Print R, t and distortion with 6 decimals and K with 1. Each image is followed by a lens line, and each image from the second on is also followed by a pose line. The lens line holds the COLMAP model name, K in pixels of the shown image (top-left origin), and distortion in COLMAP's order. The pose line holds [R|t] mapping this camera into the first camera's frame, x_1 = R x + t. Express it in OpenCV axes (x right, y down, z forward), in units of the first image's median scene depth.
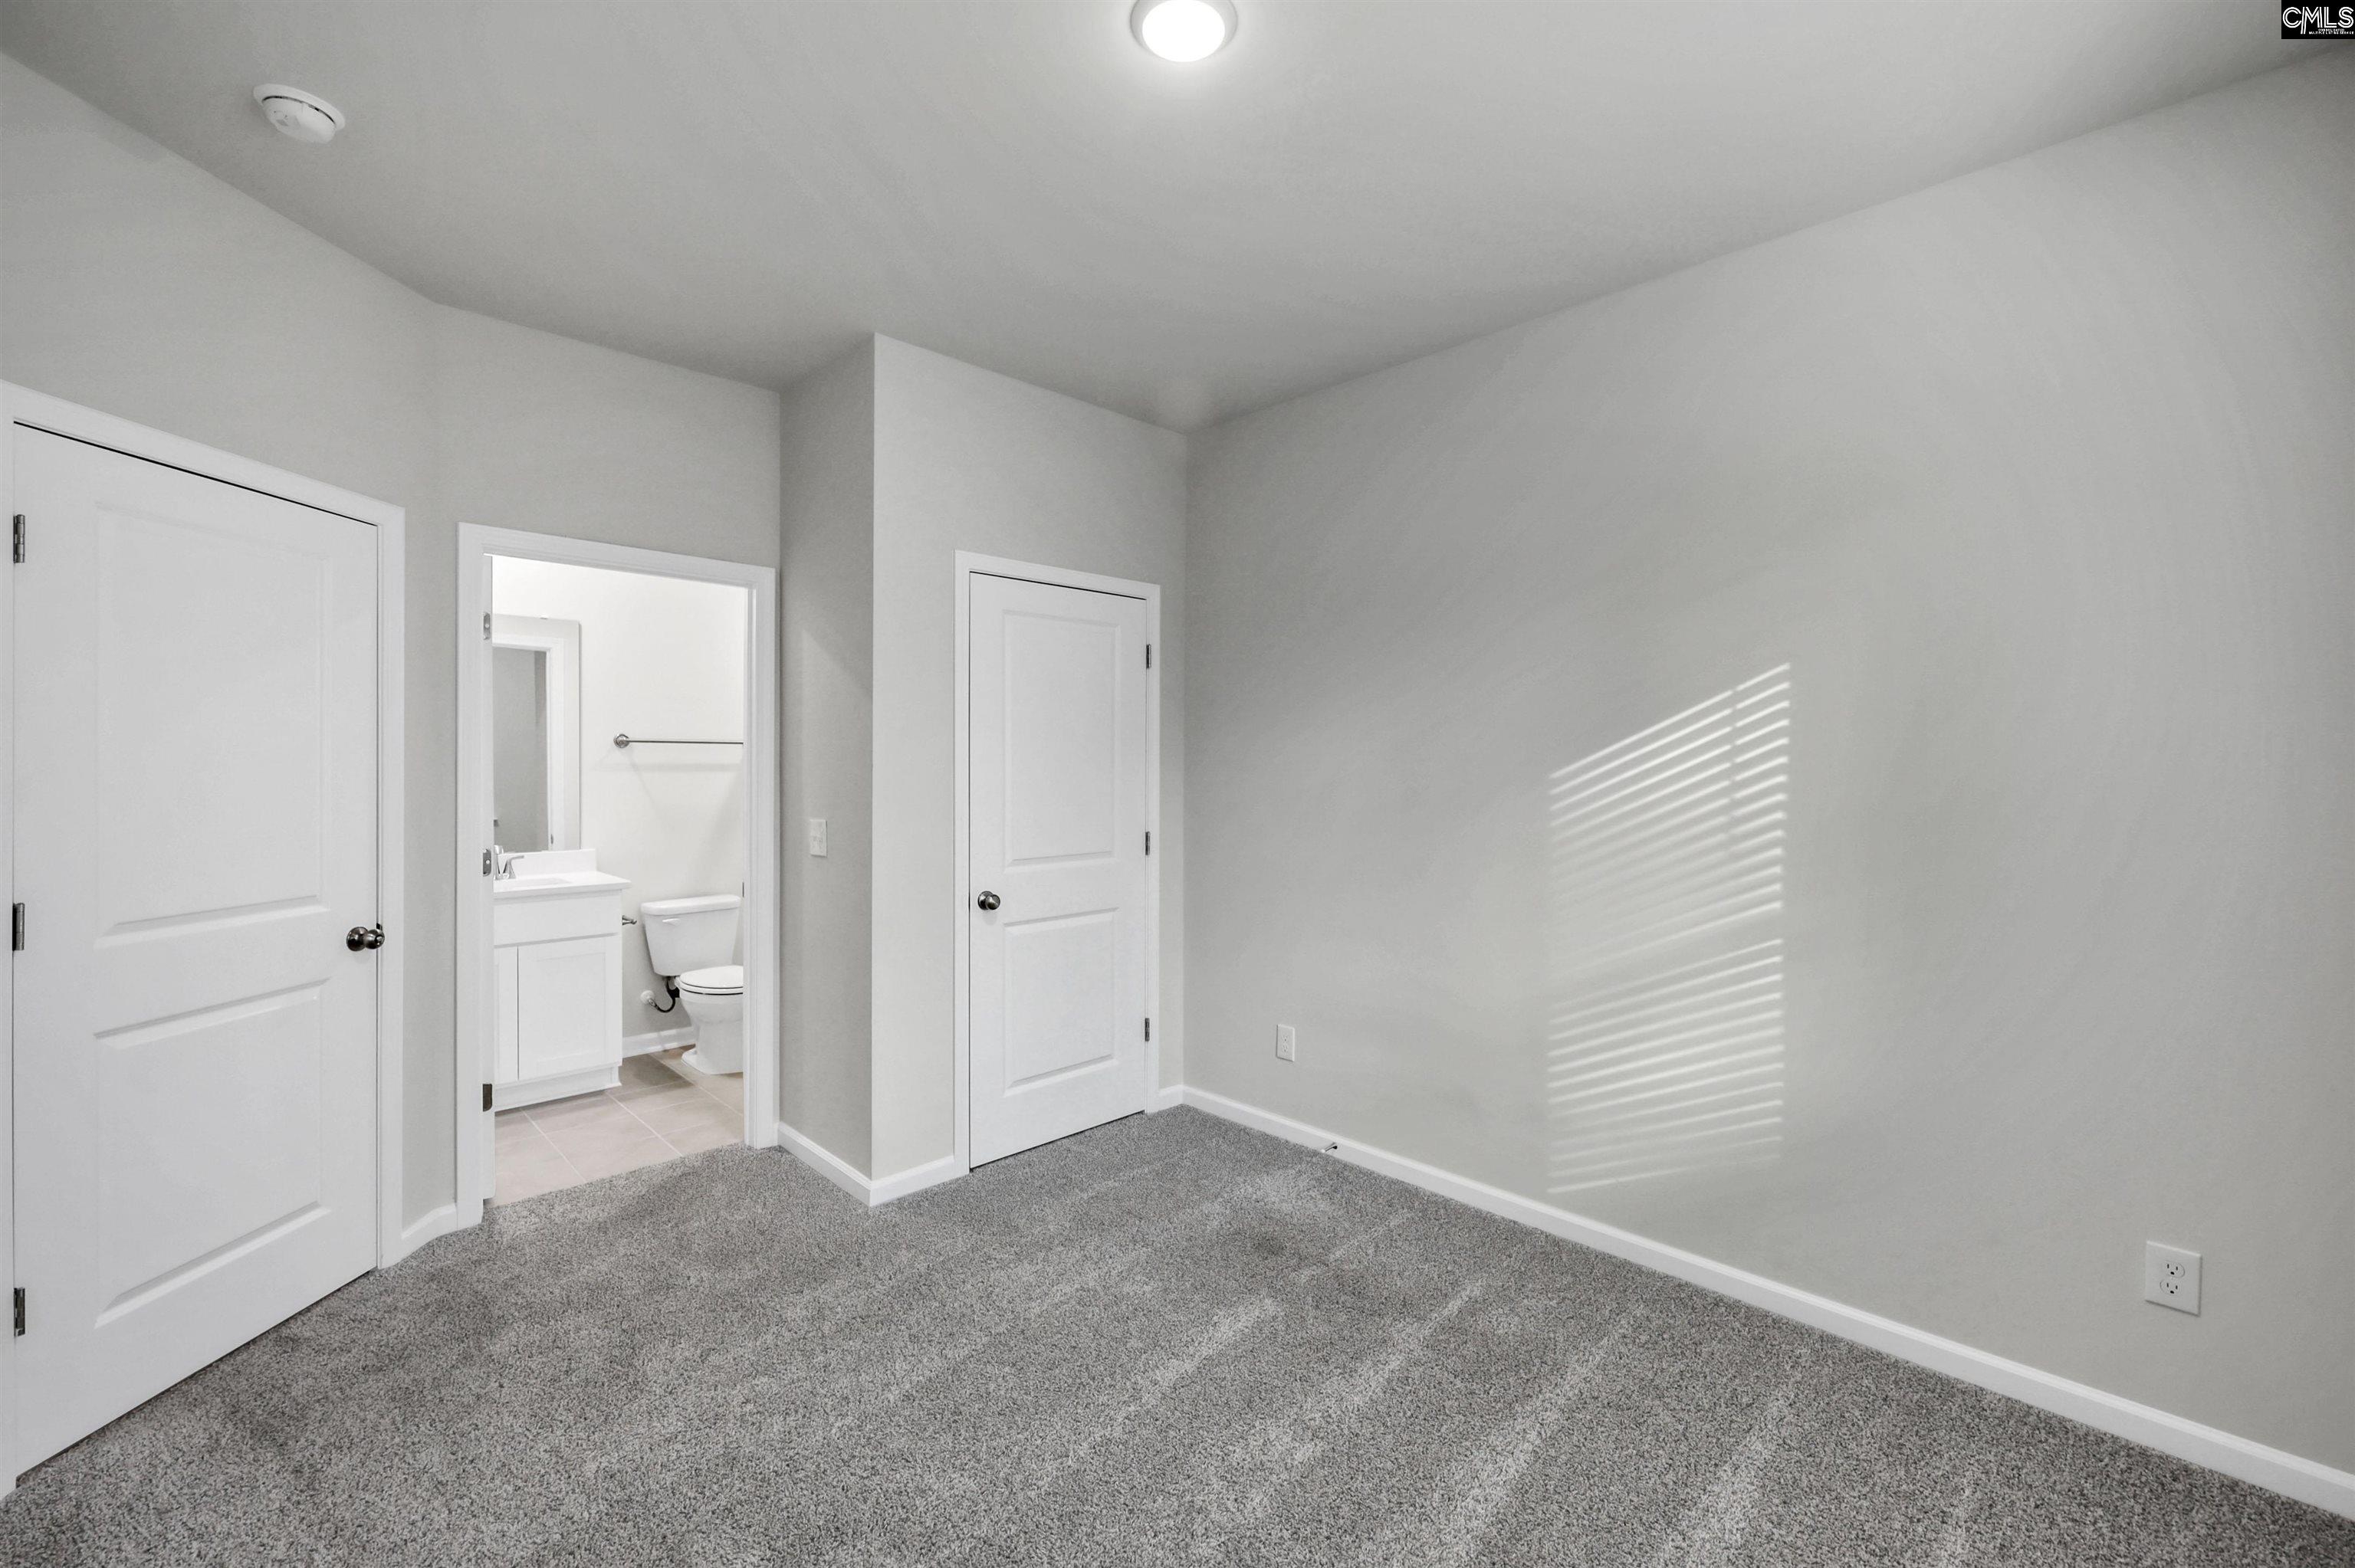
lens RADIAL K [[968.3, 0, 1178.4], [0, 968.3, 763.6], [0, 0, 1]] dist [0.000813, 0.000037]
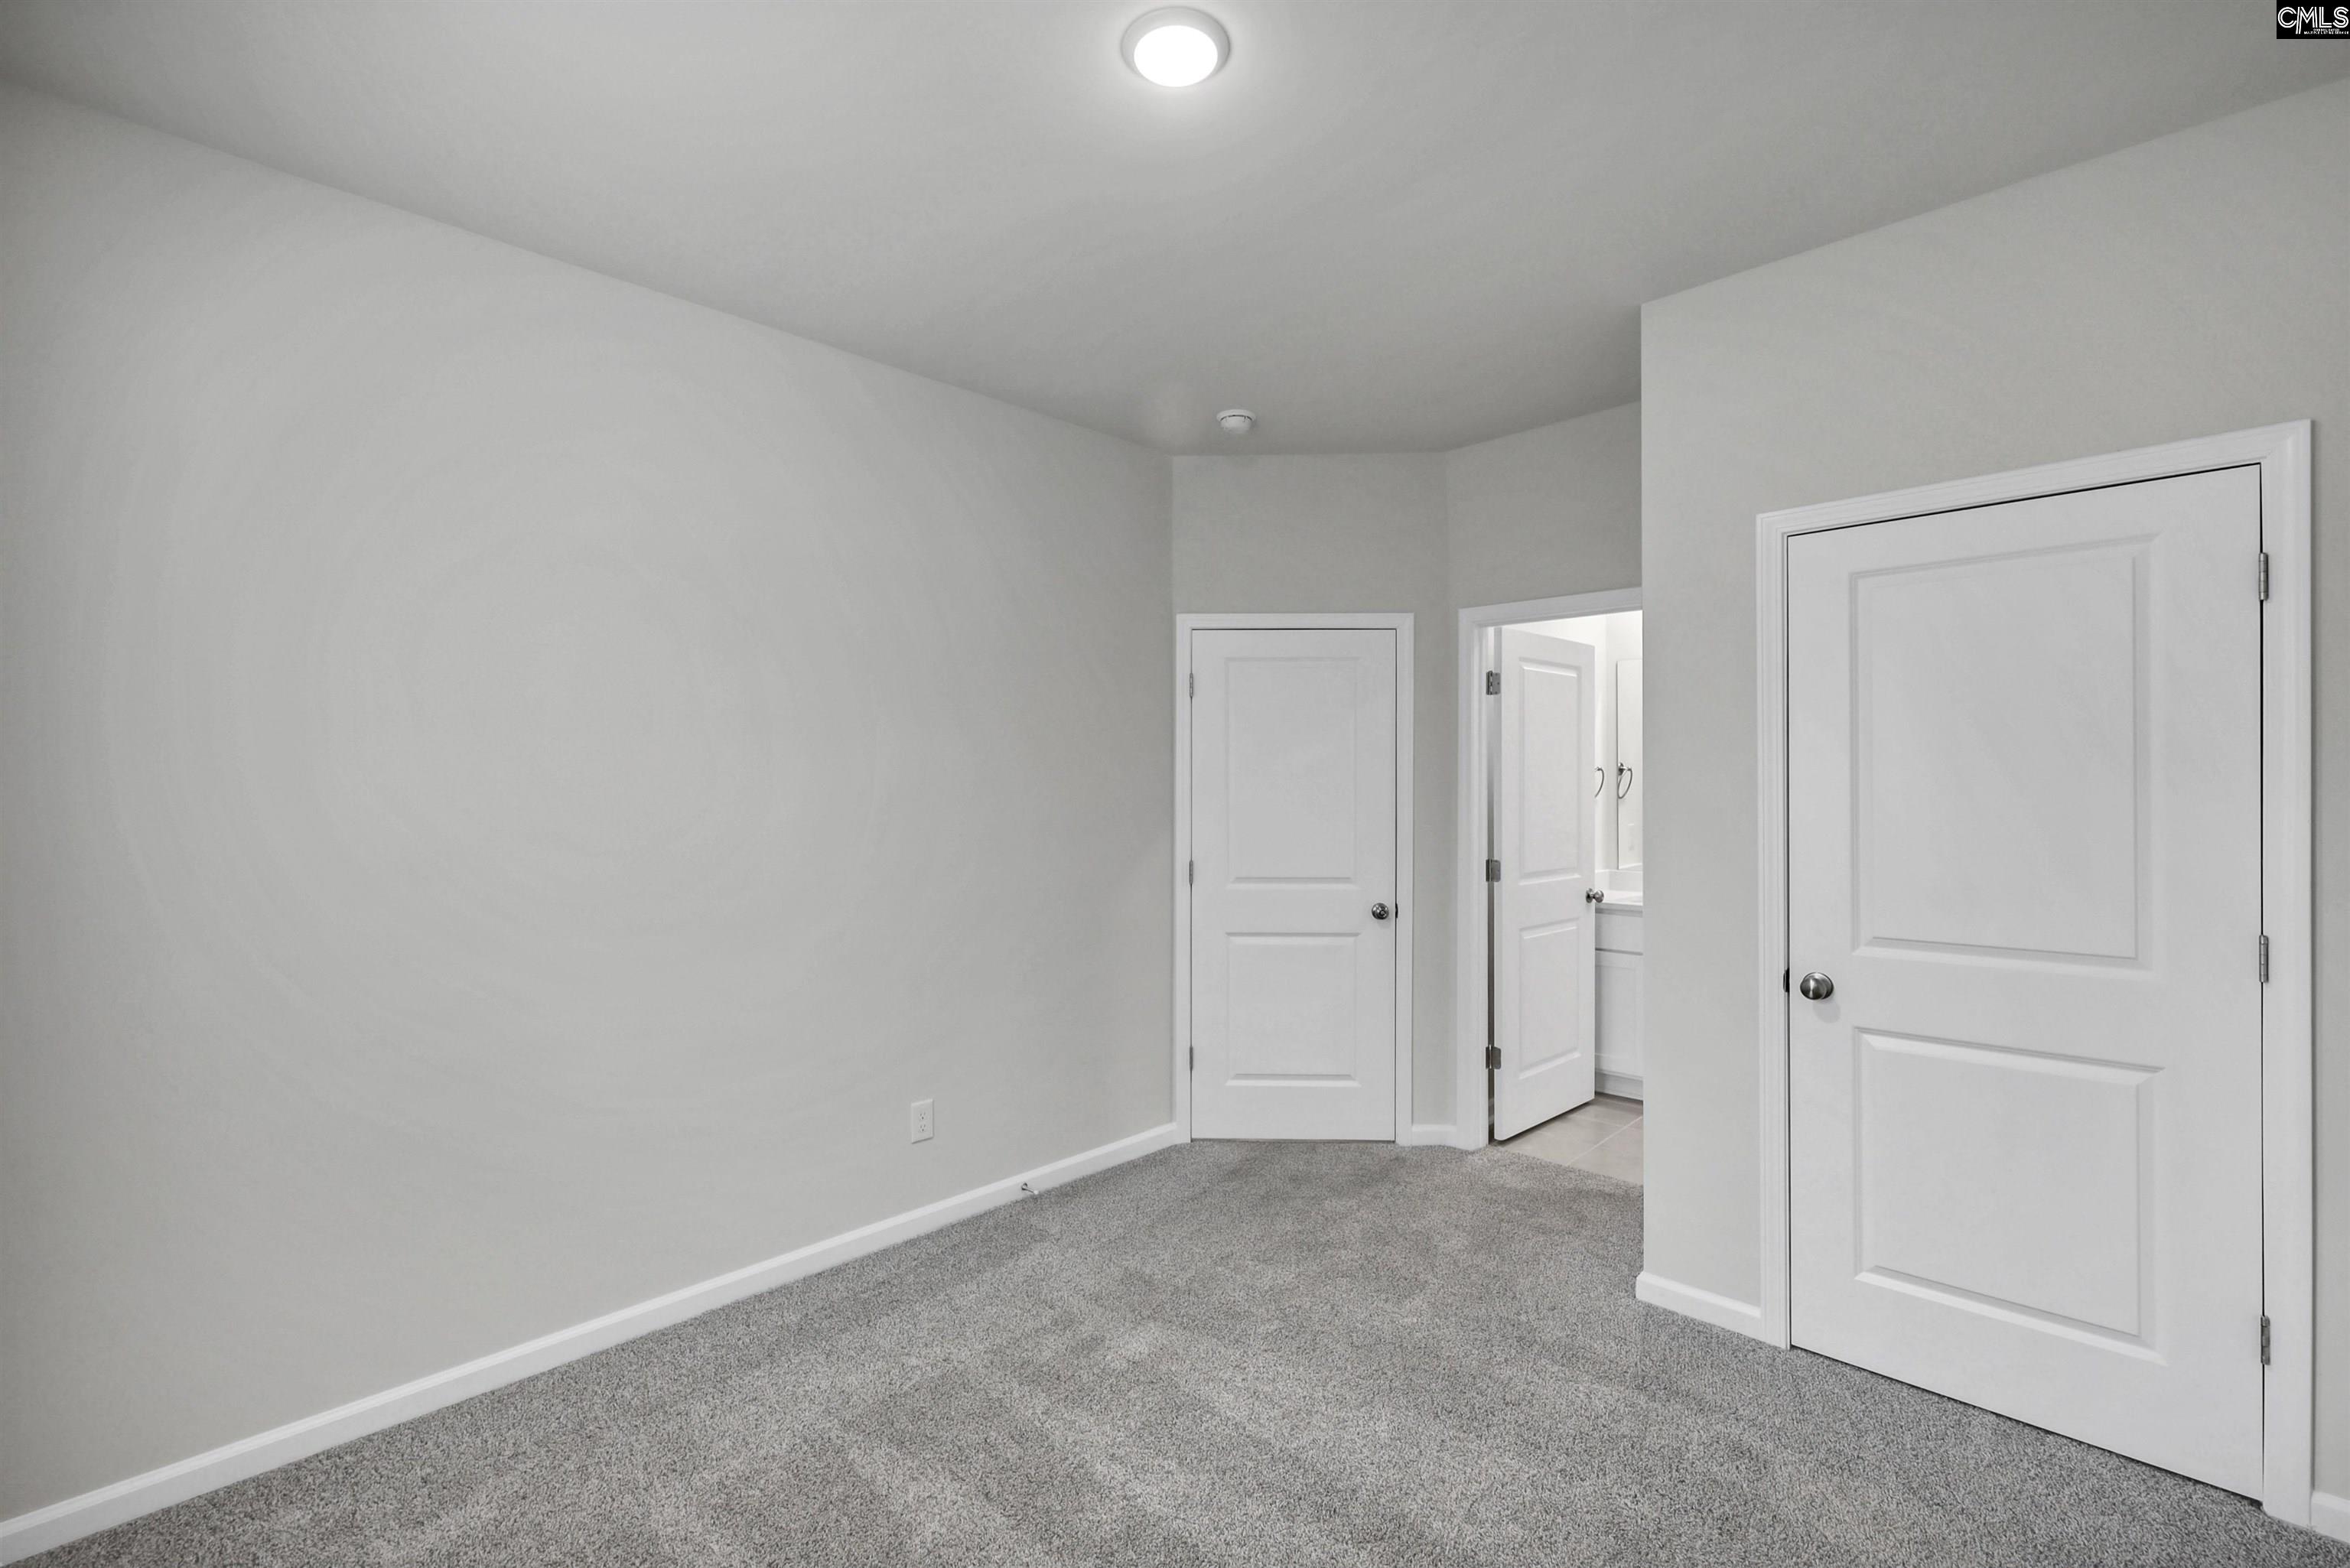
lens RADIAL K [[975.1, 0, 1175.0], [0, 975.1, 784.0], [0, 0, 1]] dist [0.000648, -0.000038]
pose [[0.043354, -0.007031, -0.999035, 0.607609], [0.001037, 0.999975, -0.006993, -0.004391], [0.999059, -0.000733, 0.043360, 0.596701]]
